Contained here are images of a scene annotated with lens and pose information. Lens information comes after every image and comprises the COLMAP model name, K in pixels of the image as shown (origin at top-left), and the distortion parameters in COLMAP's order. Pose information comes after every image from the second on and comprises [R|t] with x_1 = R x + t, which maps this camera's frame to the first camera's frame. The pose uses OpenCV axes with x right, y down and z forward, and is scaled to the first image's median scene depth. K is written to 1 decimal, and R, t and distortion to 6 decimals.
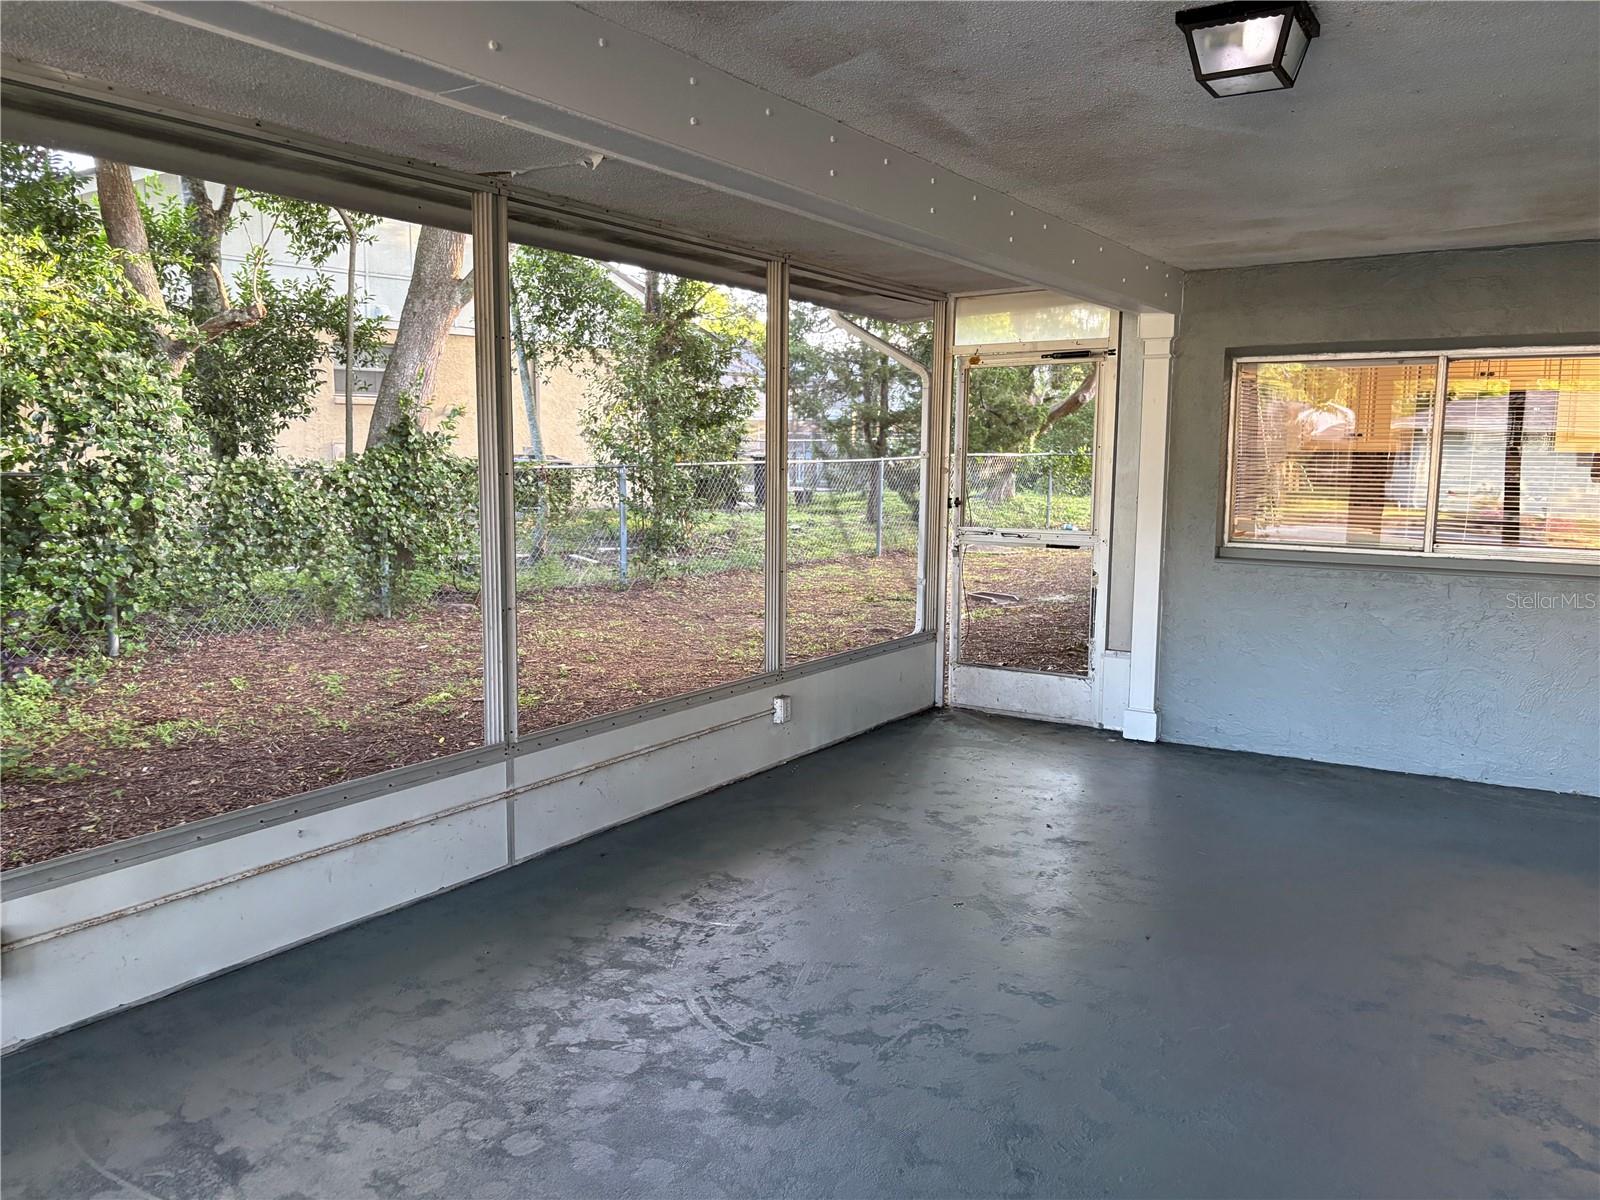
lens RADIAL K [[1223.0, 0, 800.0], [0, 1223.0, 600.0], [0, 0, 1]] dist [0.095177, -0.130546]
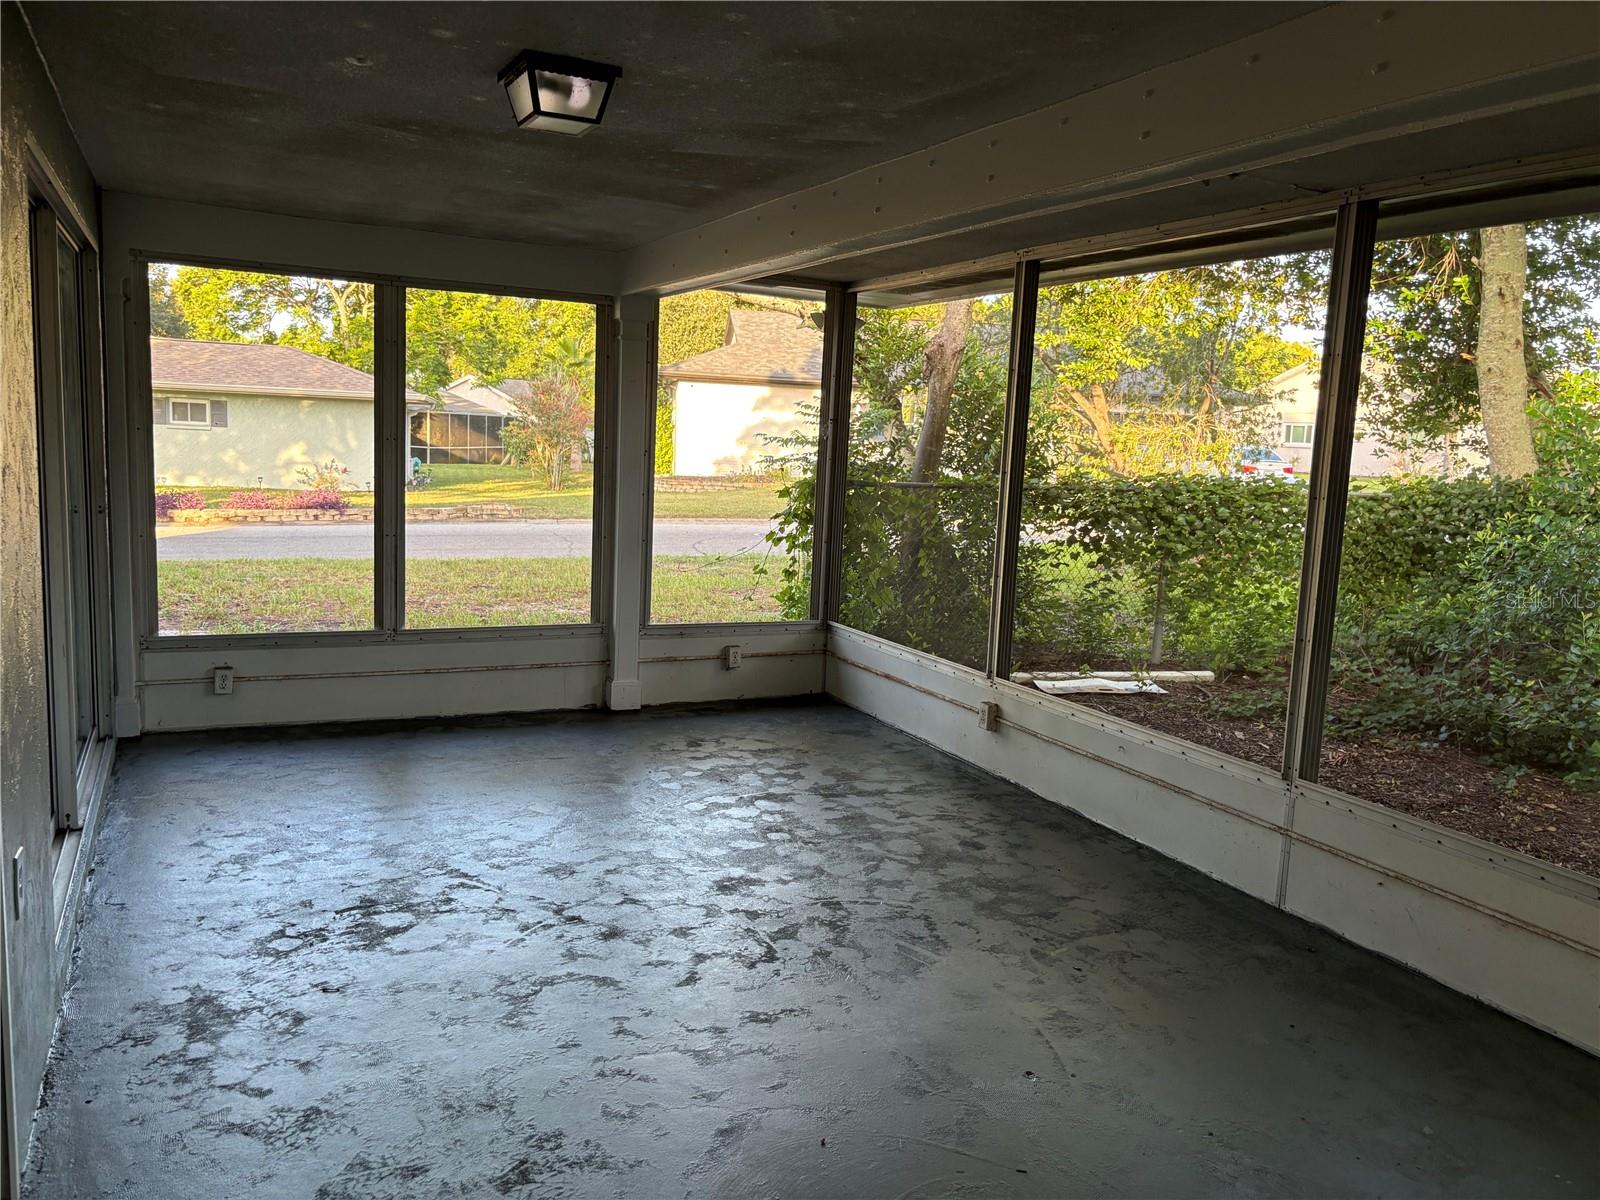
lens RADIAL K [[1223.0, 0, 800.0], [0, 1223.0, 600.0], [0, 0, 1]] dist [0.095177, -0.130546]
pose [[-0.505618, 0.086771, -0.858383, 0.432207], [-0.156211, 0.969278, 0.189995, -0.079984], [0.848498, 0.230153, -0.476530, 0.620943]]
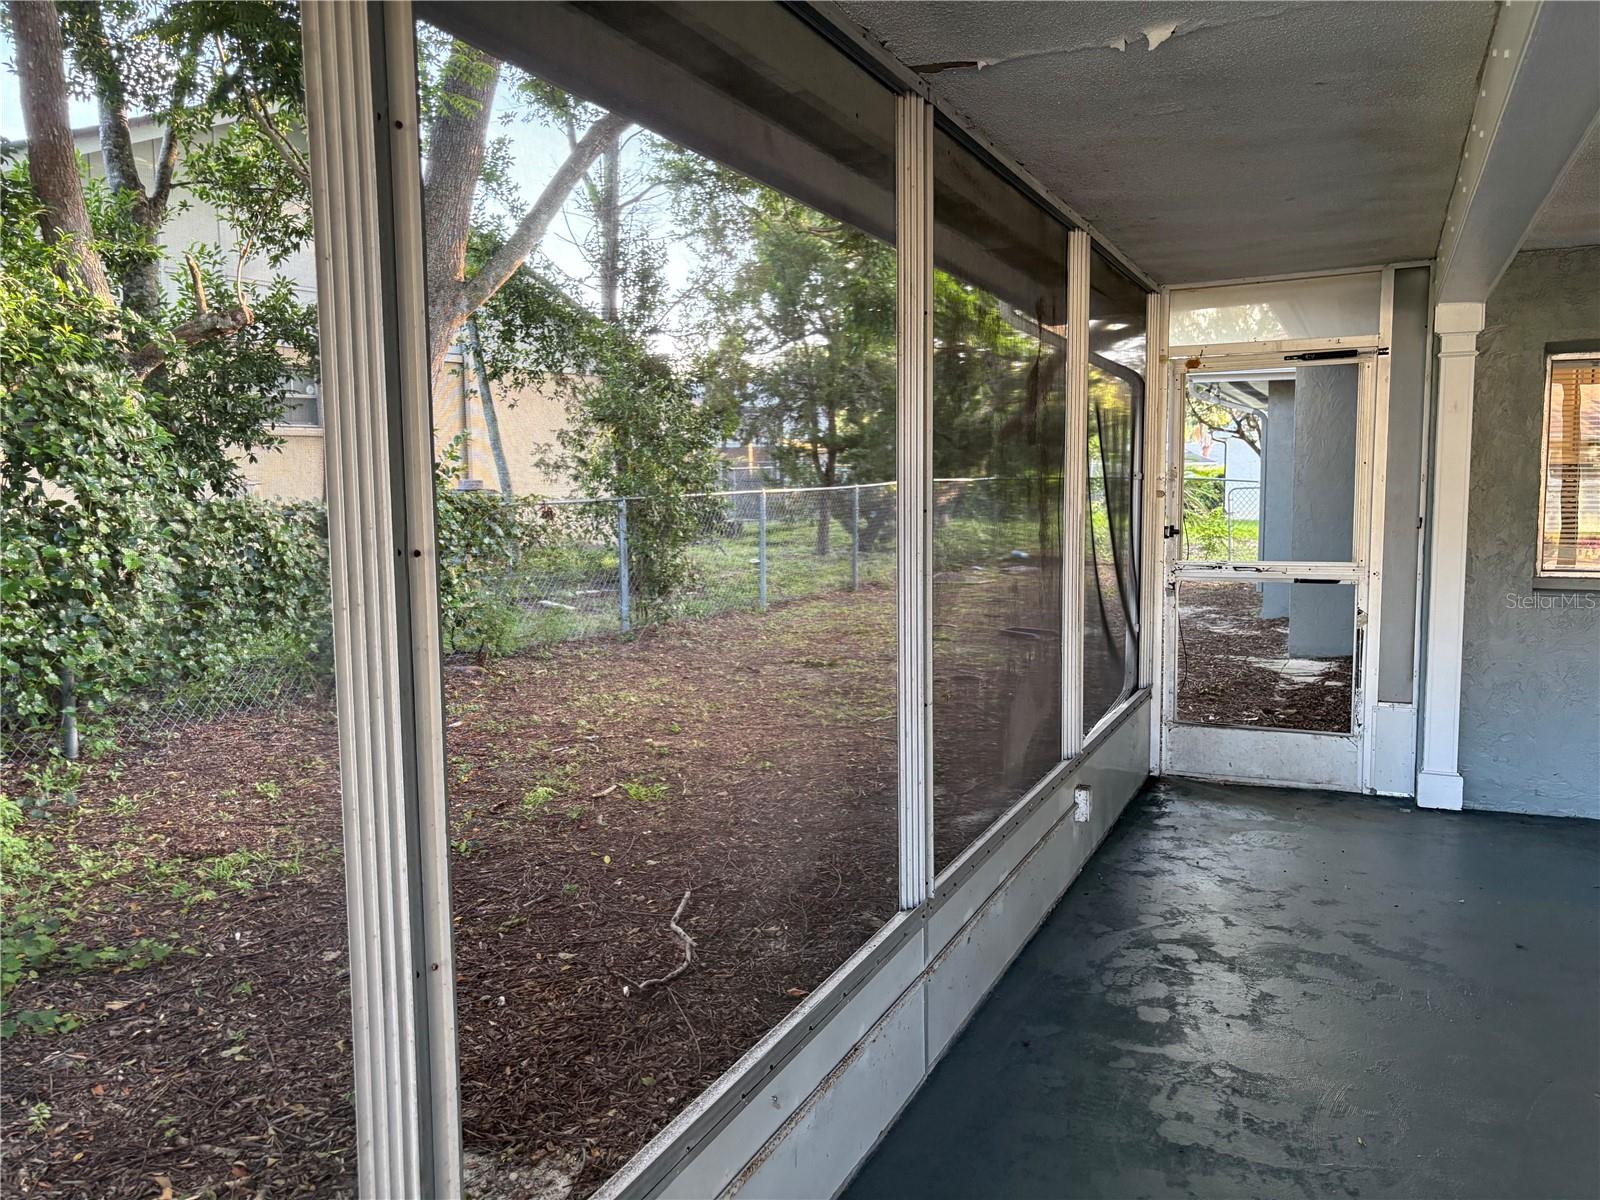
lens RADIAL K [[1218.9, 0, 801.2], [0, 1218.9, 605.7], [0, 0, 1]] dist [0.070861, -0.088423]
pose [[0.989169, -0.033565, 0.142892, -0.227795], [0.036202, 0.999218, -0.015893, -0.022881], [-0.142247, 0.020893, 0.989611, 0.187474]]
